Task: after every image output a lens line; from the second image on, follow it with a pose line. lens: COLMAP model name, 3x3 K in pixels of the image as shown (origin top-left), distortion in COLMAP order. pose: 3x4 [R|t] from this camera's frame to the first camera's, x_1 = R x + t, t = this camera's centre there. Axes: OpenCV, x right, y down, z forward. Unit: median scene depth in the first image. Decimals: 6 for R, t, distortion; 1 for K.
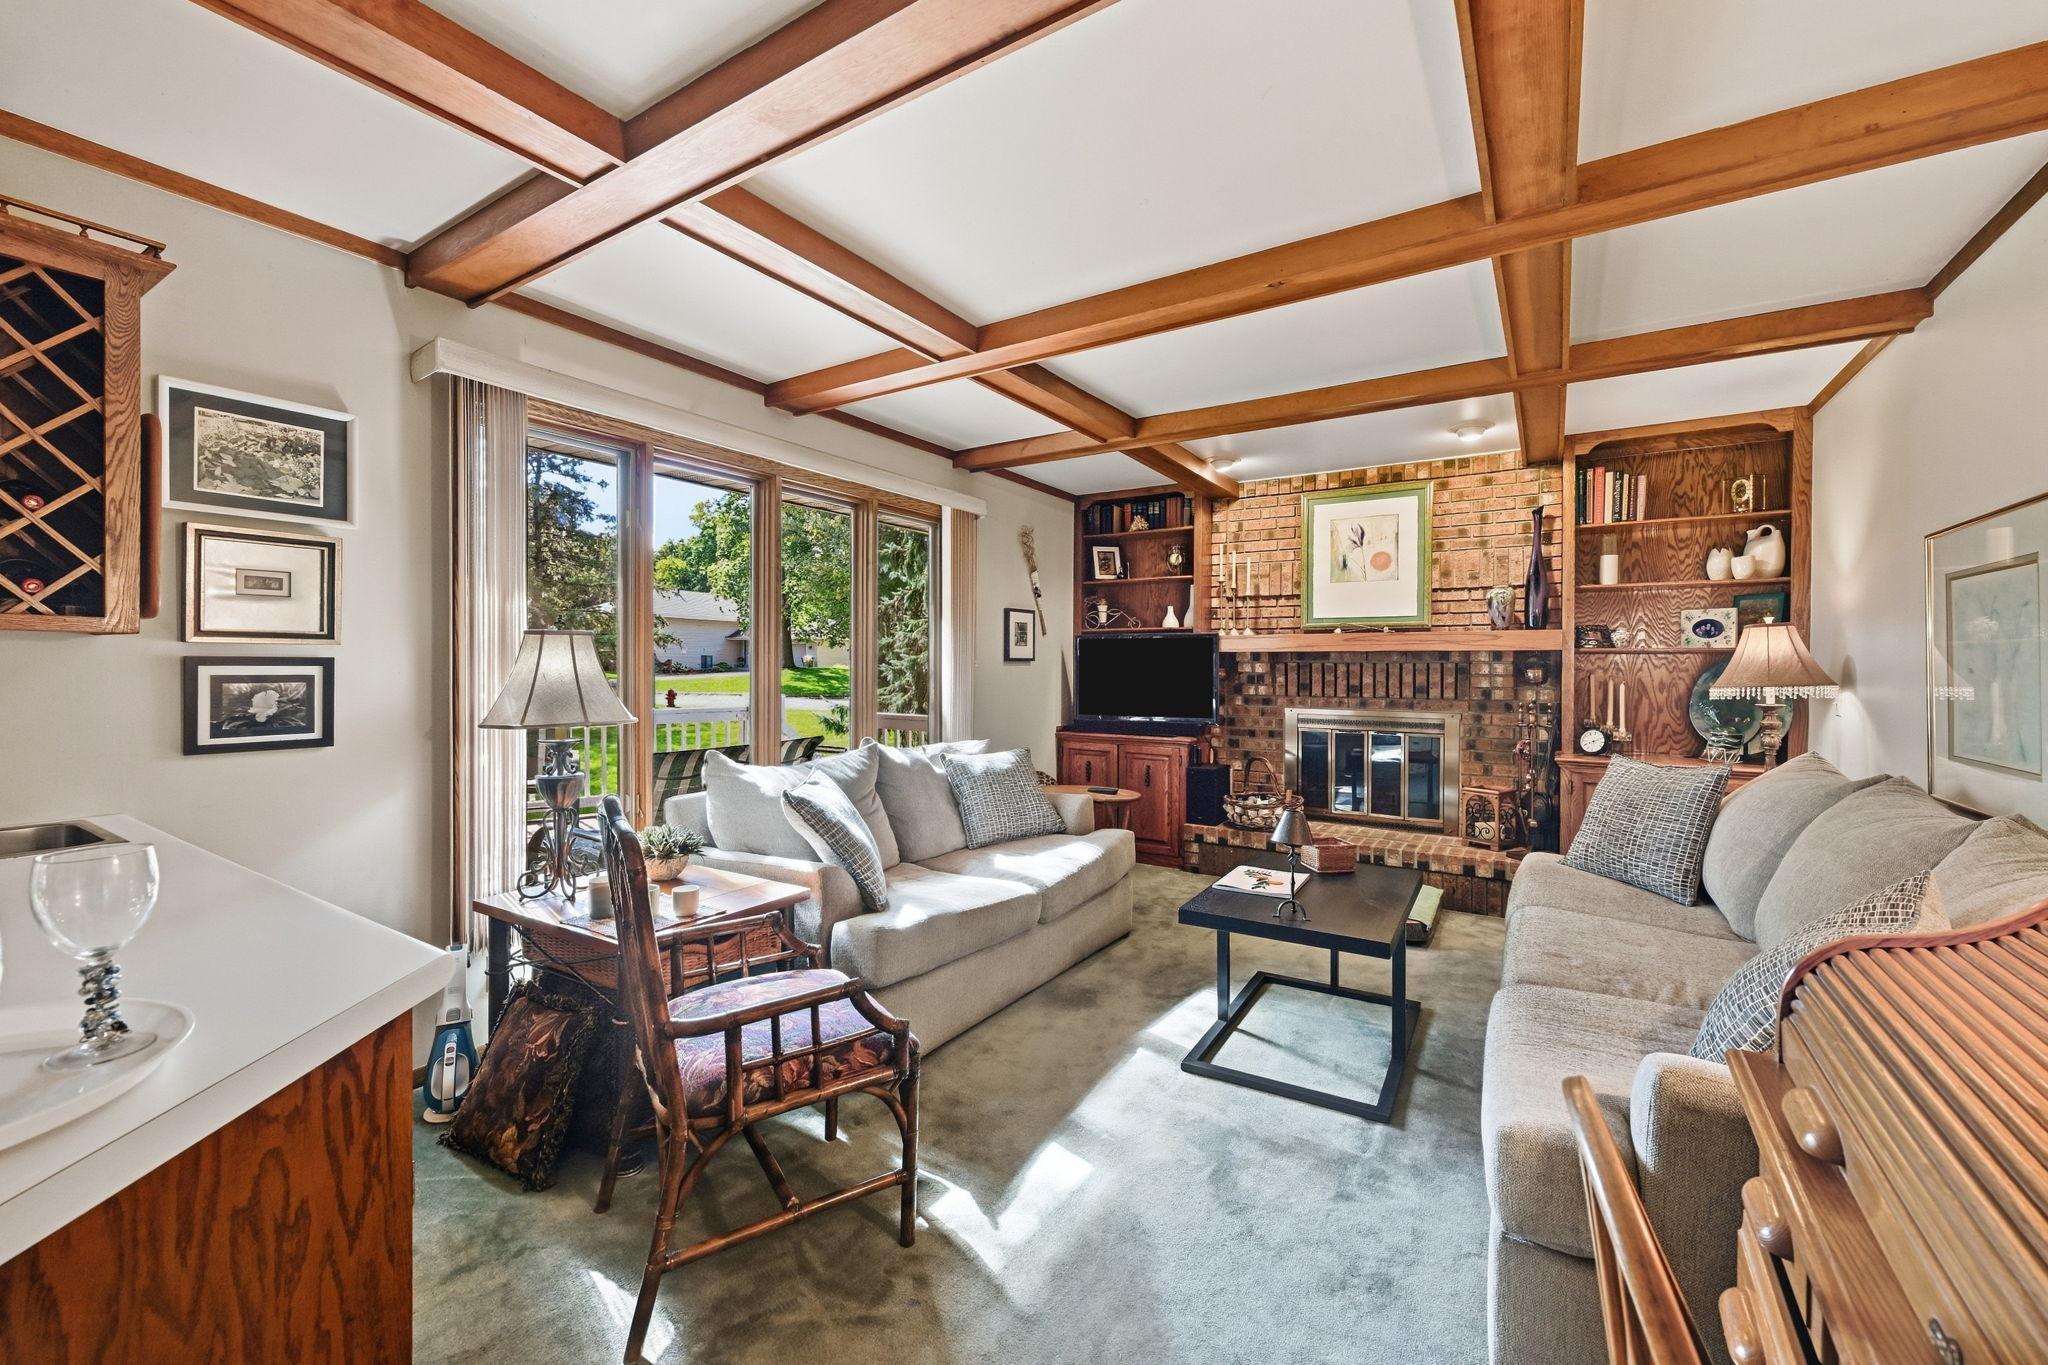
lens RADIAL K [[826.0, 0, 1024.7], [0, 826.0, 675.8], [0, 0, 1]] dist [-0.000237, 0.000029]
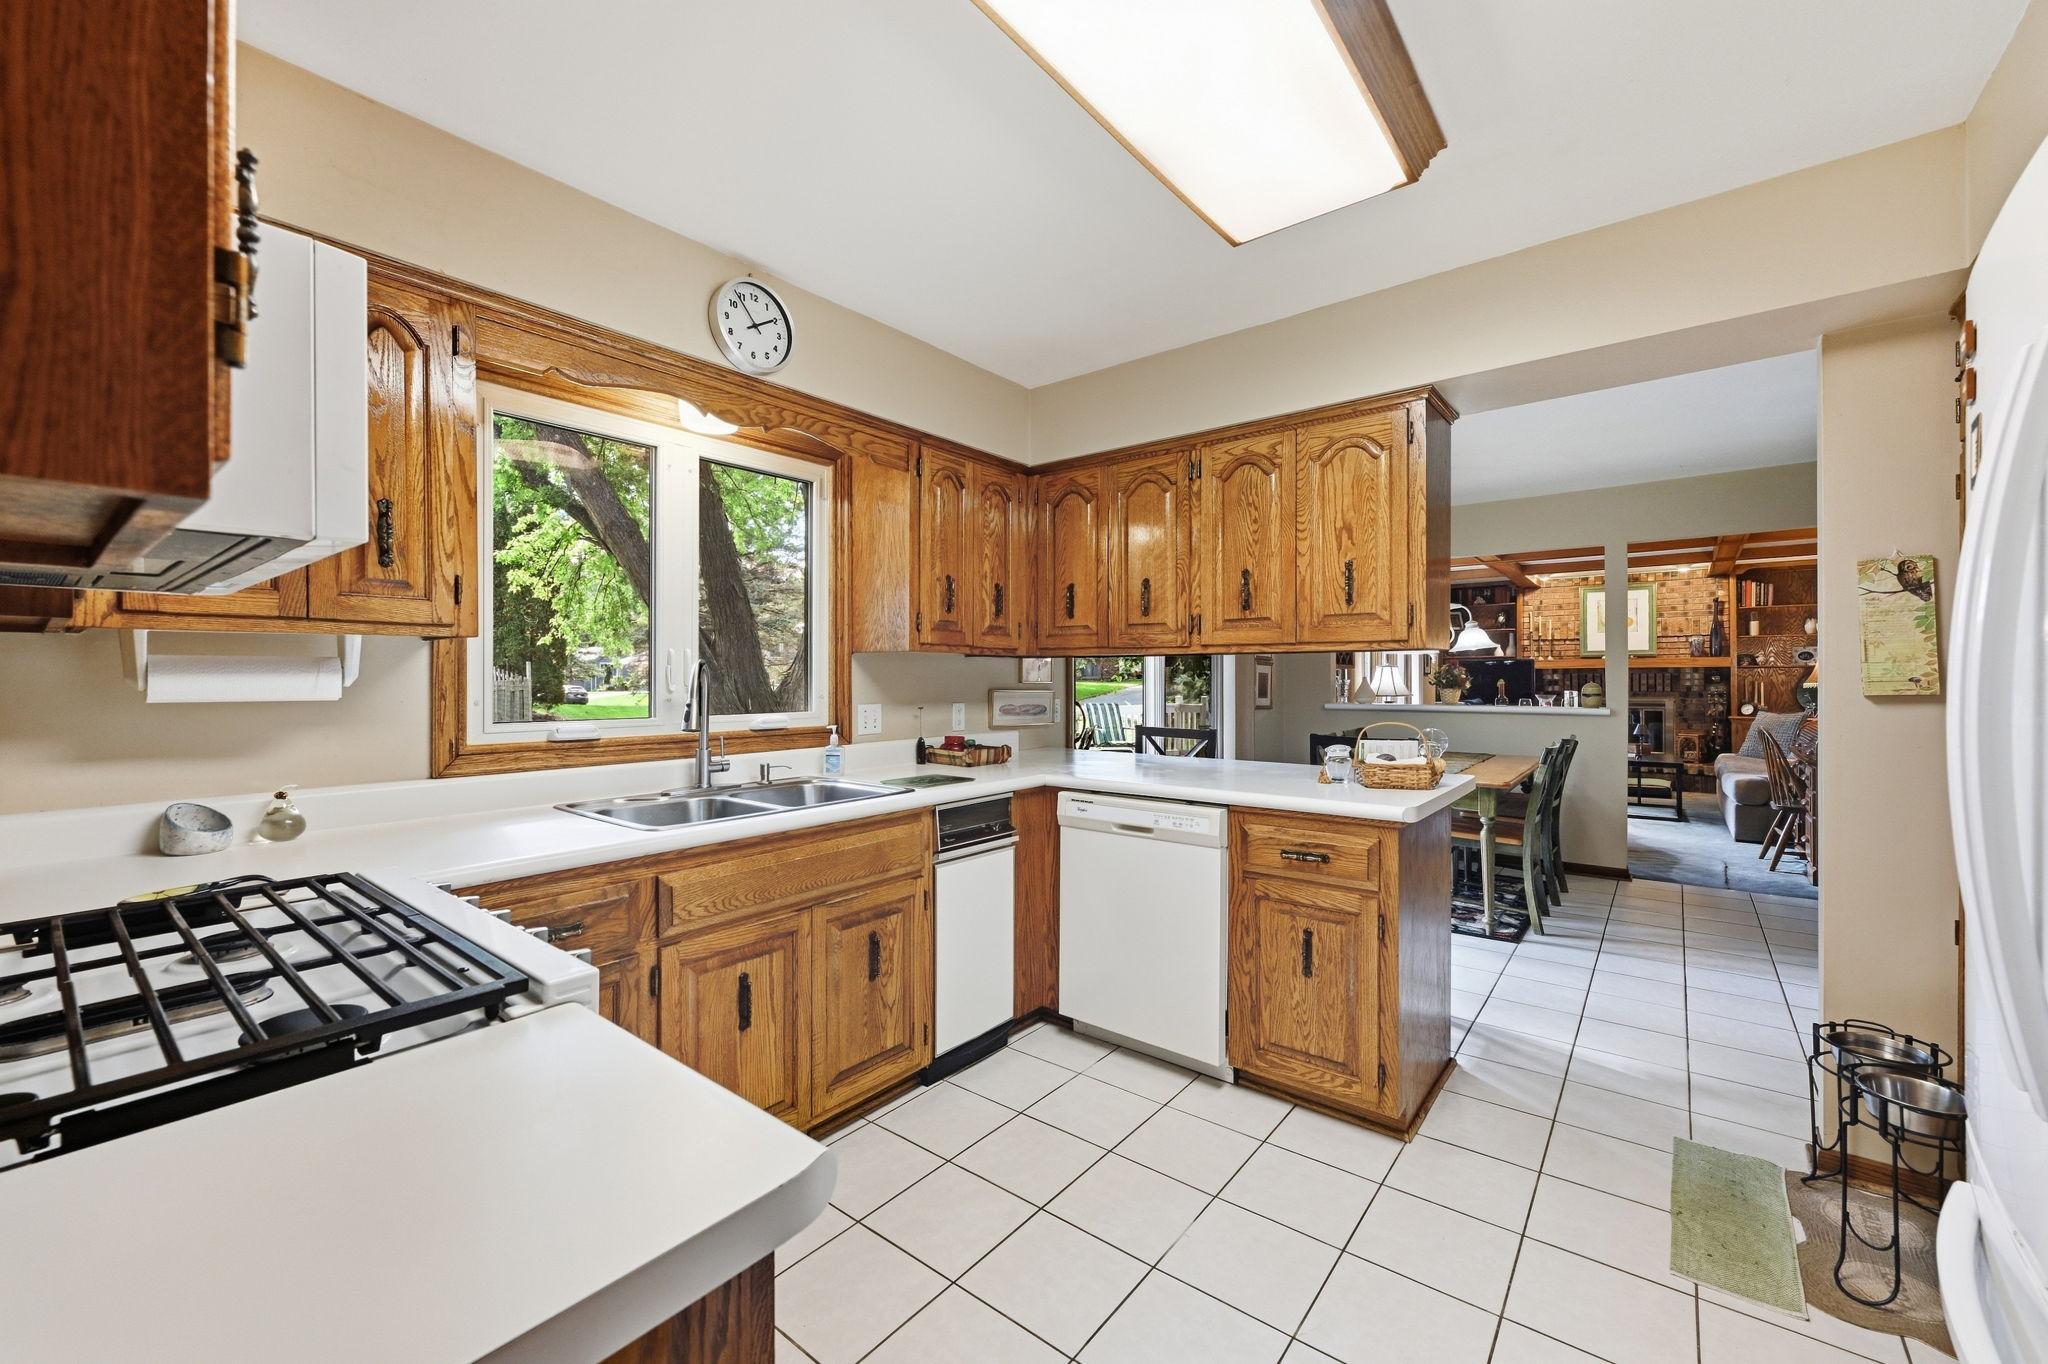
lens RADIAL K [[826.0, 0, 1013.6], [0, 826.0, 682.9], [0, 0, 1]] dist [-0.000237, 0.000029]
pose [[0.994863, -0.008332, -0.100884, -0.906383], [0.007651, 0.999945, -0.007133, 0.010249], [0.100938, 0.006325, 0.994873, -1.212223]]
